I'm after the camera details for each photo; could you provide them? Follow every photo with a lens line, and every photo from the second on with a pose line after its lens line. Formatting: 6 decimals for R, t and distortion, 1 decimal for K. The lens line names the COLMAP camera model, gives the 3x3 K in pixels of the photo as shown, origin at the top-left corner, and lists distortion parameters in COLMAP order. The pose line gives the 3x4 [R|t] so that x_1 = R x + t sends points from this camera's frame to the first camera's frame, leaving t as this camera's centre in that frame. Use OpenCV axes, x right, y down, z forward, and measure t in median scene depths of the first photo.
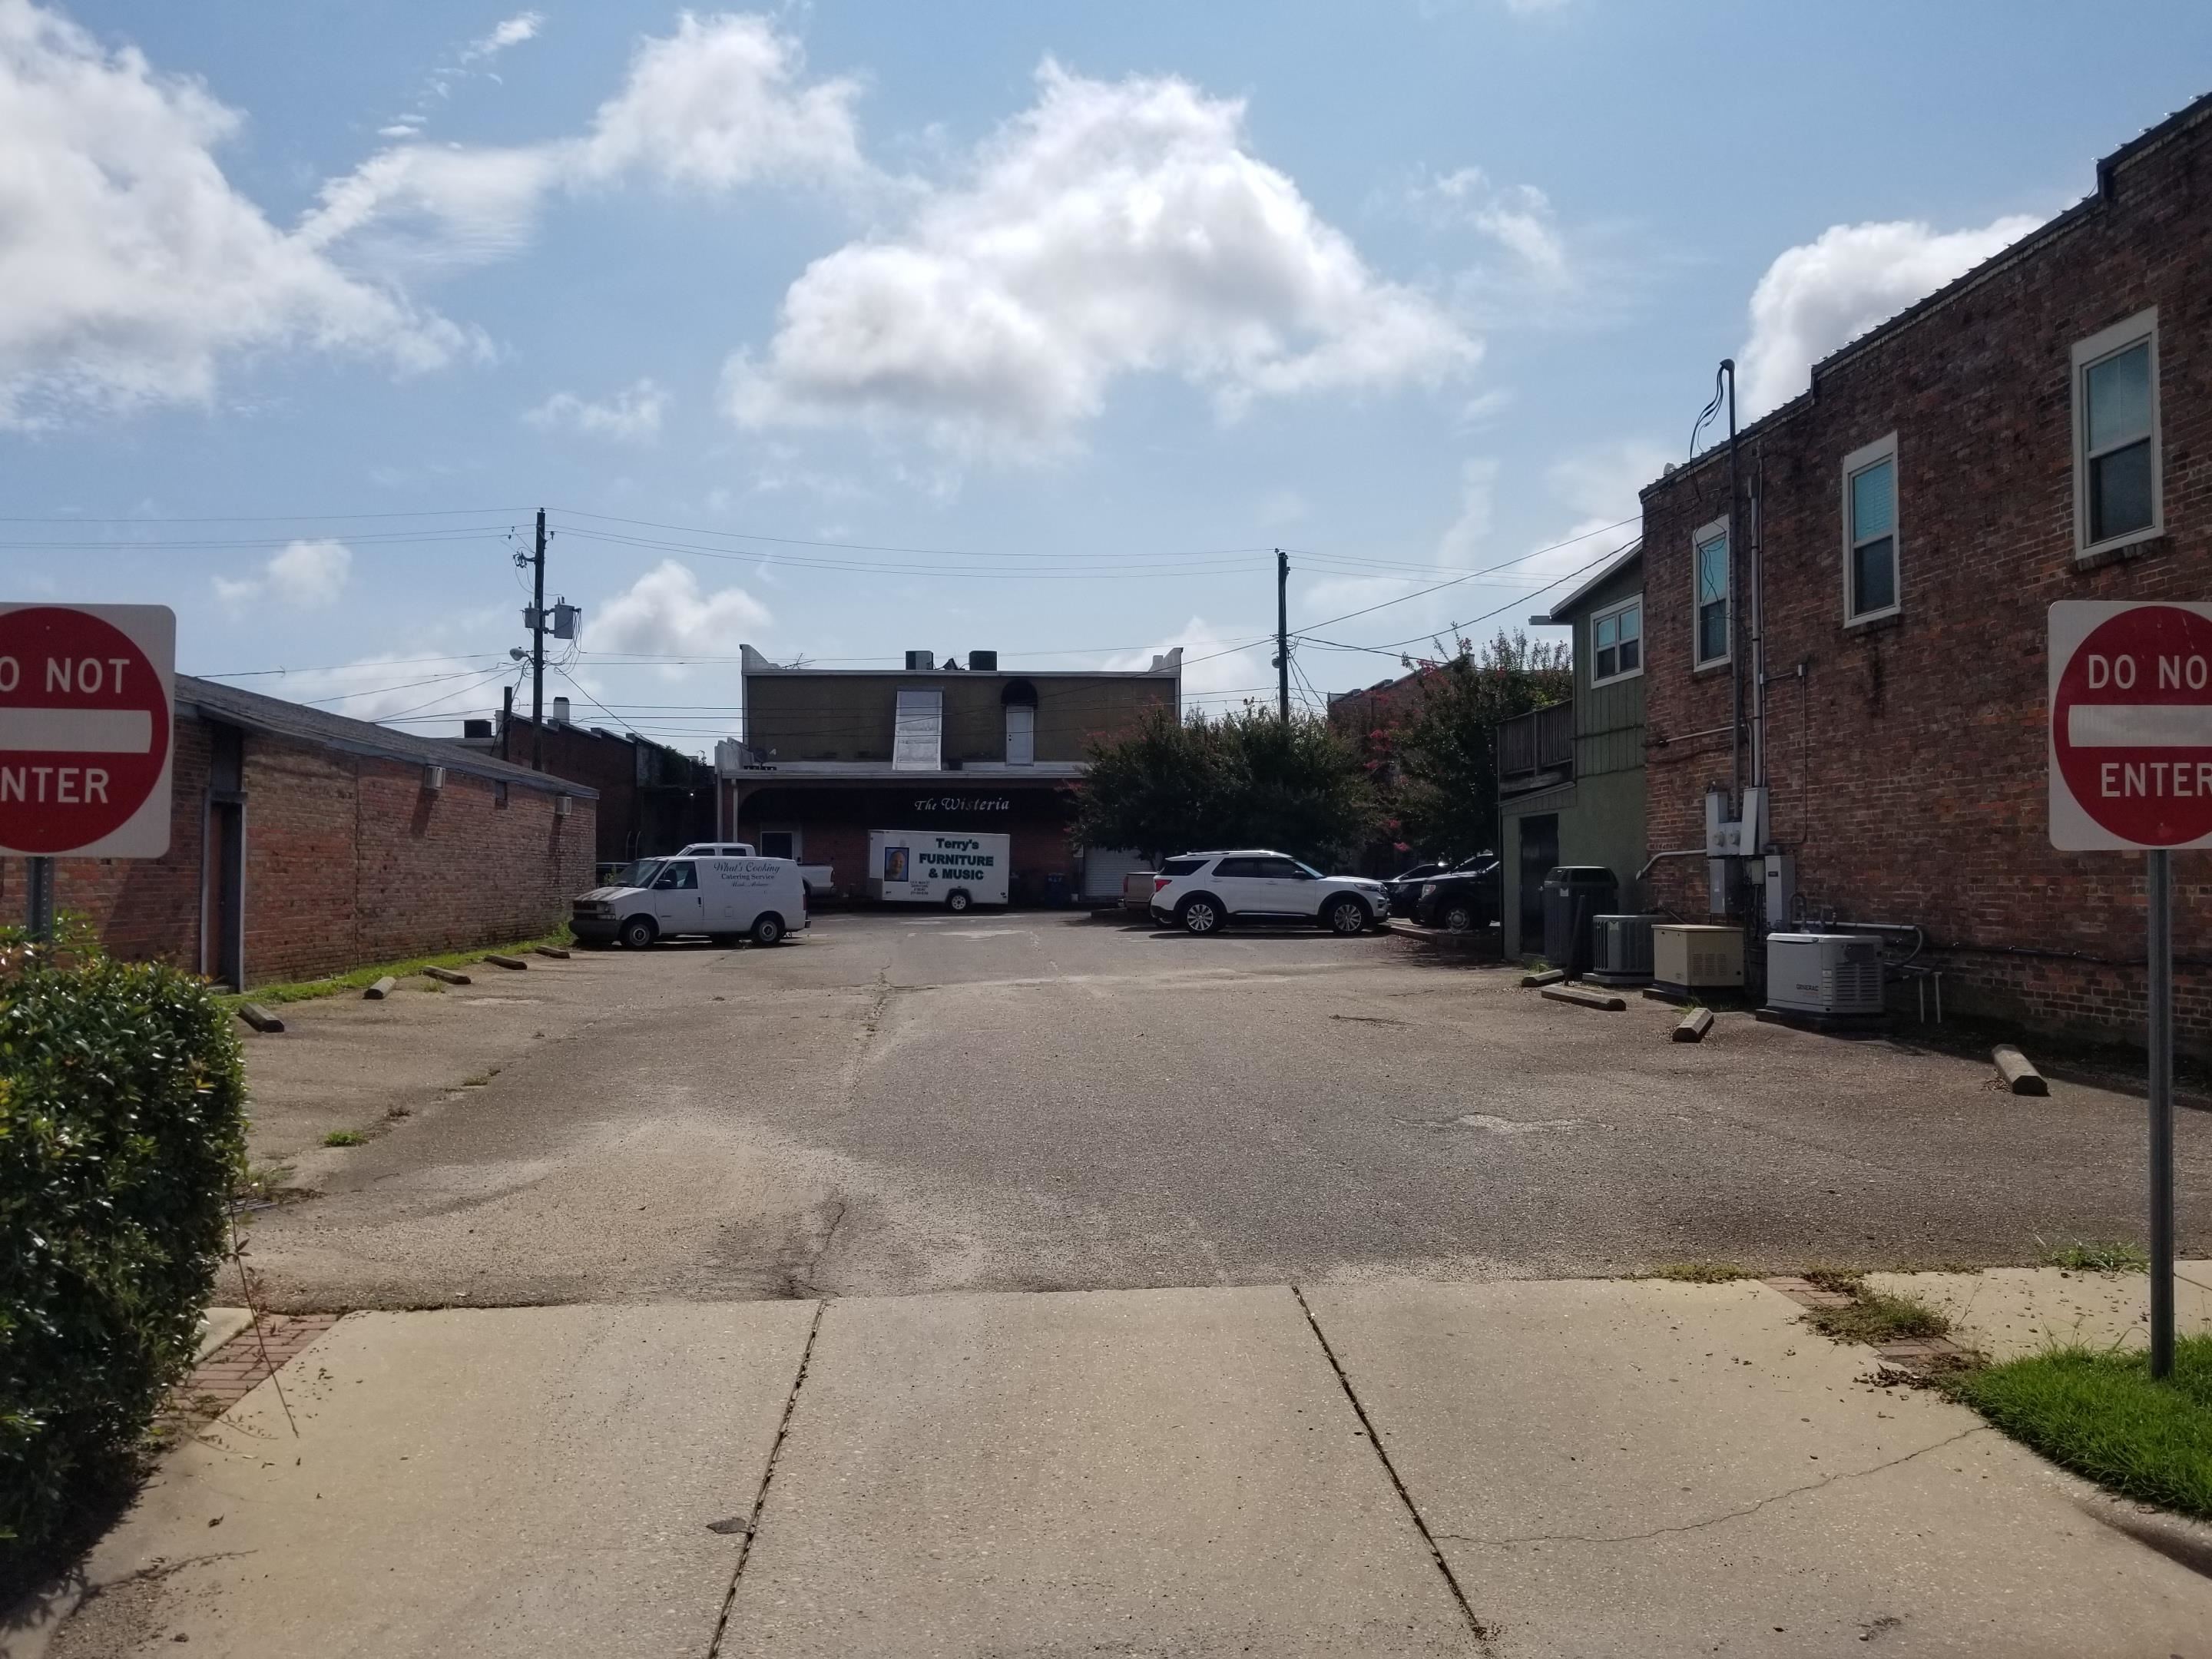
lens RADIAL K [[1787.5, 0, 1097.0], [0, 1787.5, 844.7], [0, 0, 1]] dist [0.086628, -0.110644]
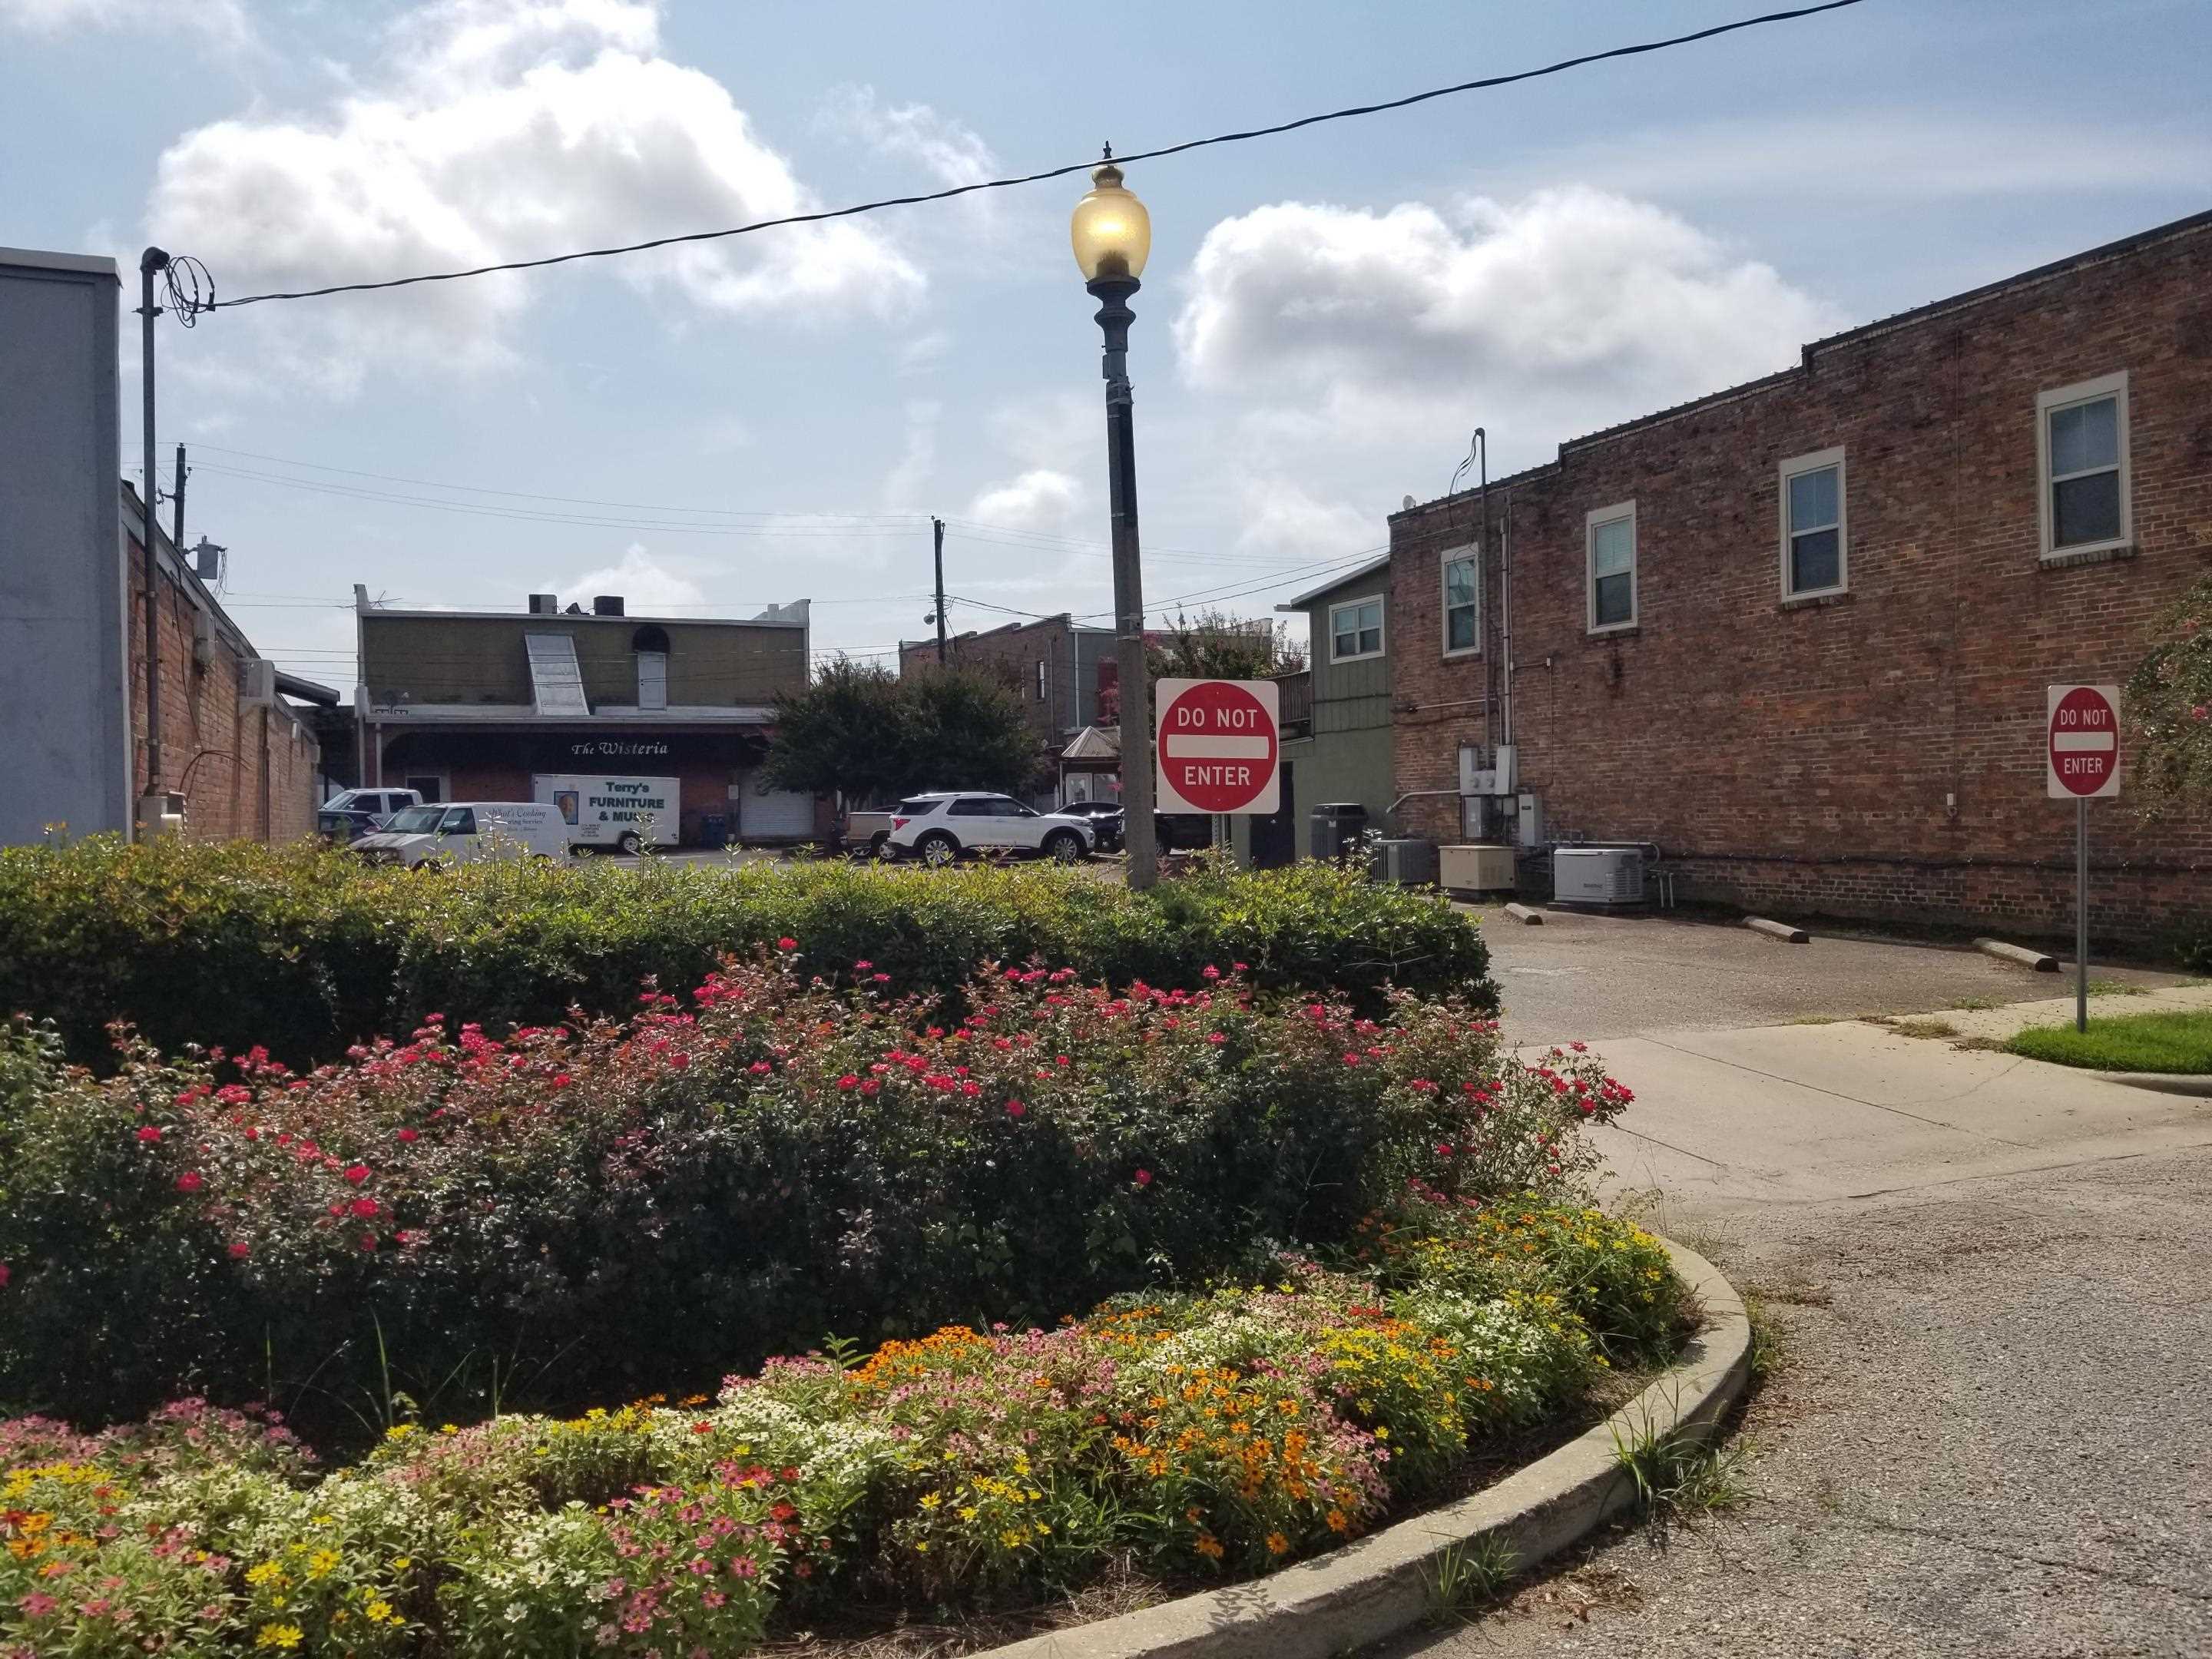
lens RADIAL K [[1787.5, 0, 1111.2], [0, 1787.5, 834.4], [0, 0, 1]] dist [0.086628, -0.110644]
pose [[0.951223, -0.016633, 0.308054, -0.279613], [0.007533, 0.999500, 0.030704, -0.006533], [-0.308411, -0.026886, 0.950873, -0.169032]]
